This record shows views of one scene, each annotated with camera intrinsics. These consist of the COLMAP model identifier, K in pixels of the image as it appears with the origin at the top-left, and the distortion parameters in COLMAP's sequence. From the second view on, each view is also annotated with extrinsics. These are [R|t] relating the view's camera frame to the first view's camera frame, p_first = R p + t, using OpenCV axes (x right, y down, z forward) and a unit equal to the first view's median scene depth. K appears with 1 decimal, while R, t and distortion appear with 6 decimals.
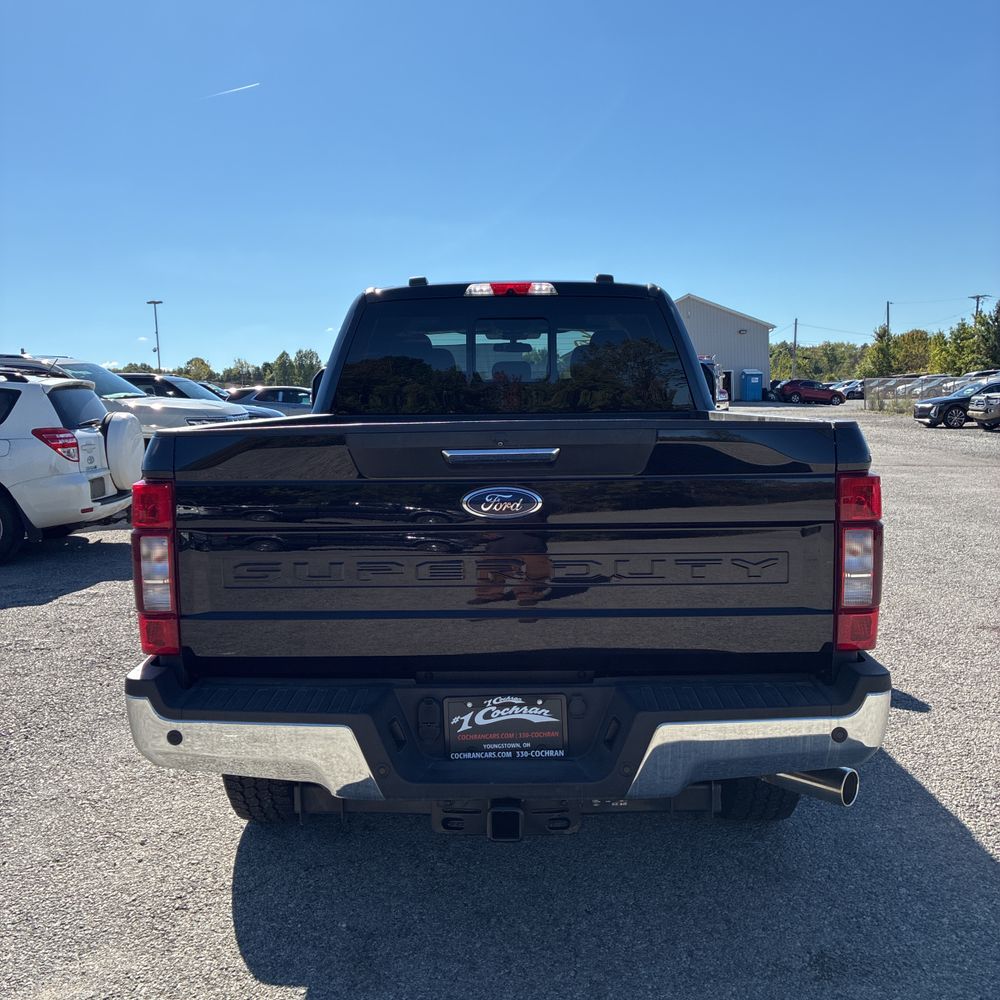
lens RADIAL K [[1008.8, 0, 505.7], [0, 1008.8, 528.6], [0, 0, 1]] dist [0.042414, -0.027479]
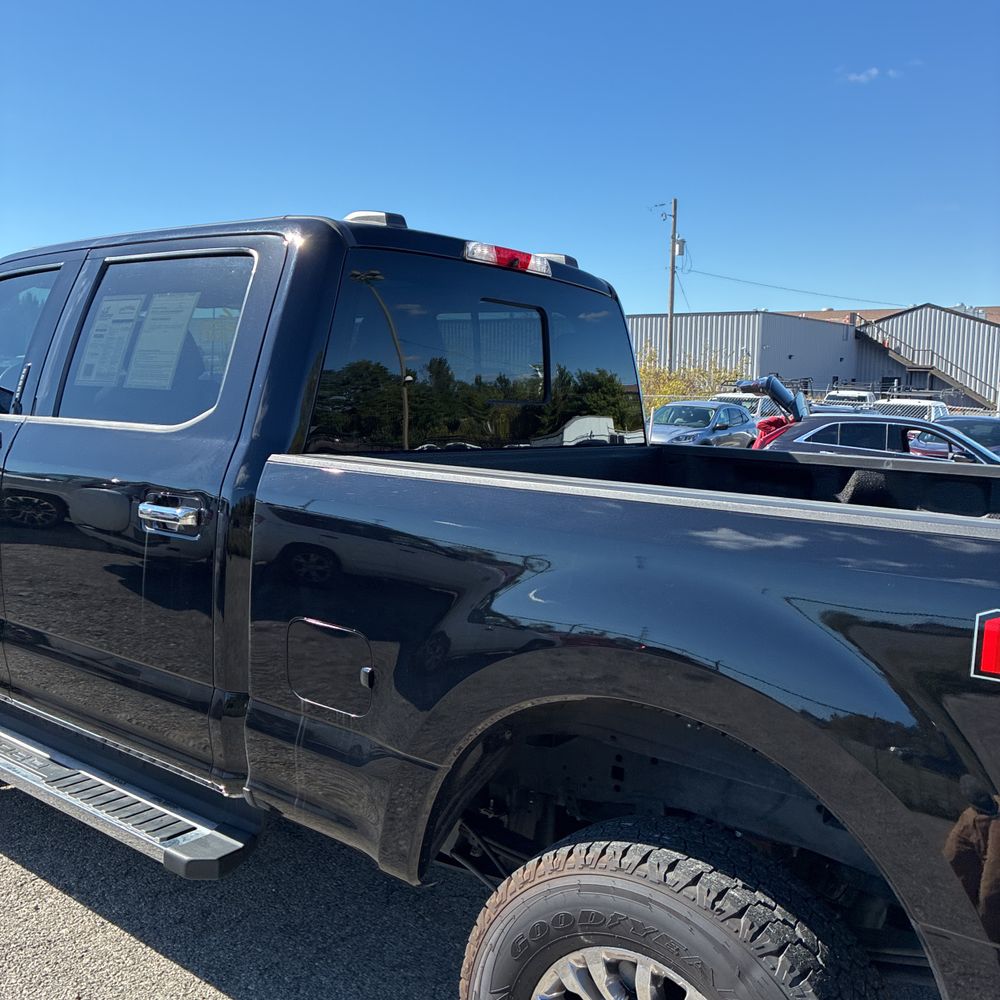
lens RADIAL K [[1024.6, 0, 499.3], [0, 1024.6, 519.2], [0, 0, 1]] dist [-0.054467, 0.183206]
pose [[0.592991, -0.058916, 0.803051, -0.829483], [0.055511, 0.997938, 0.032223, -0.140685], [-0.803293, 0.025471, 0.595039, 0.955899]]
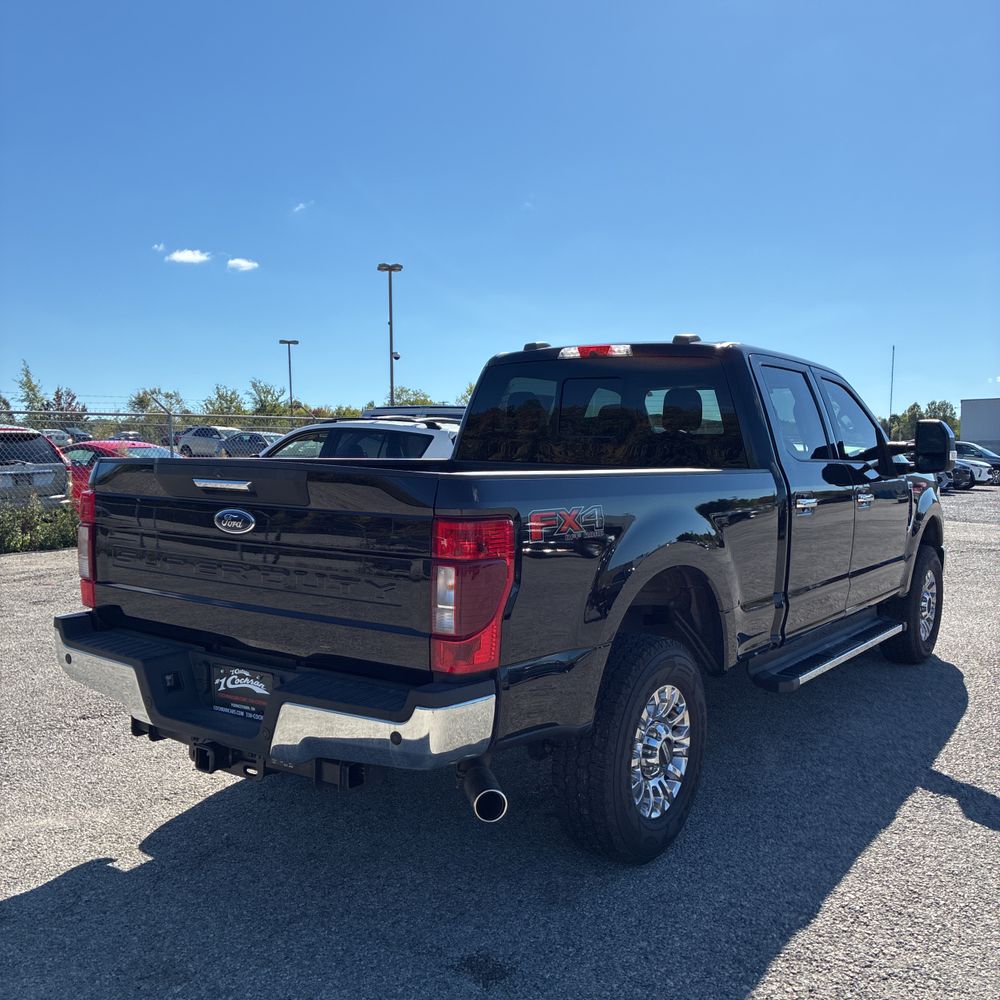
lens RADIAL K [[1022.9, 0, 508.6], [0, 1022.9, 546.1], [0, 0, 1]] dist [0.019220, 0.022657]
pose [[0.824098, 0.084459, -0.560116, 0.875522], [-0.103530, 0.994624, -0.002346, -0.022868], [0.556906, 0.059922, 0.828411, 0.064012]]
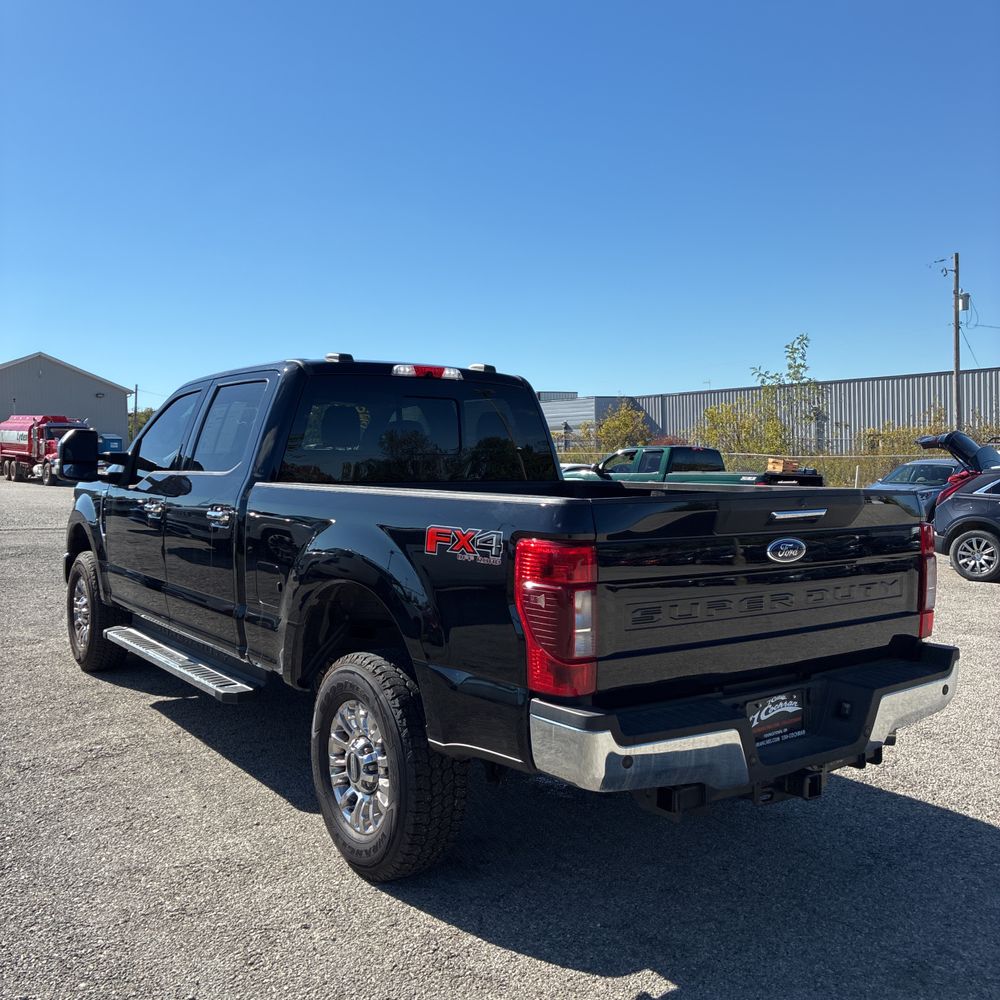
lens RADIAL K [[1008.8, 0, 505.7], [0, 1008.8, 528.6], [0, 0, 1]] dist [0.042414, -0.027479]
pose [[0.795549, -0.020705, 0.605535, -0.936053], [0.059966, 0.997200, -0.044686, -0.013848], [-0.602914, 0.071861, 0.794563, 0.114297]]
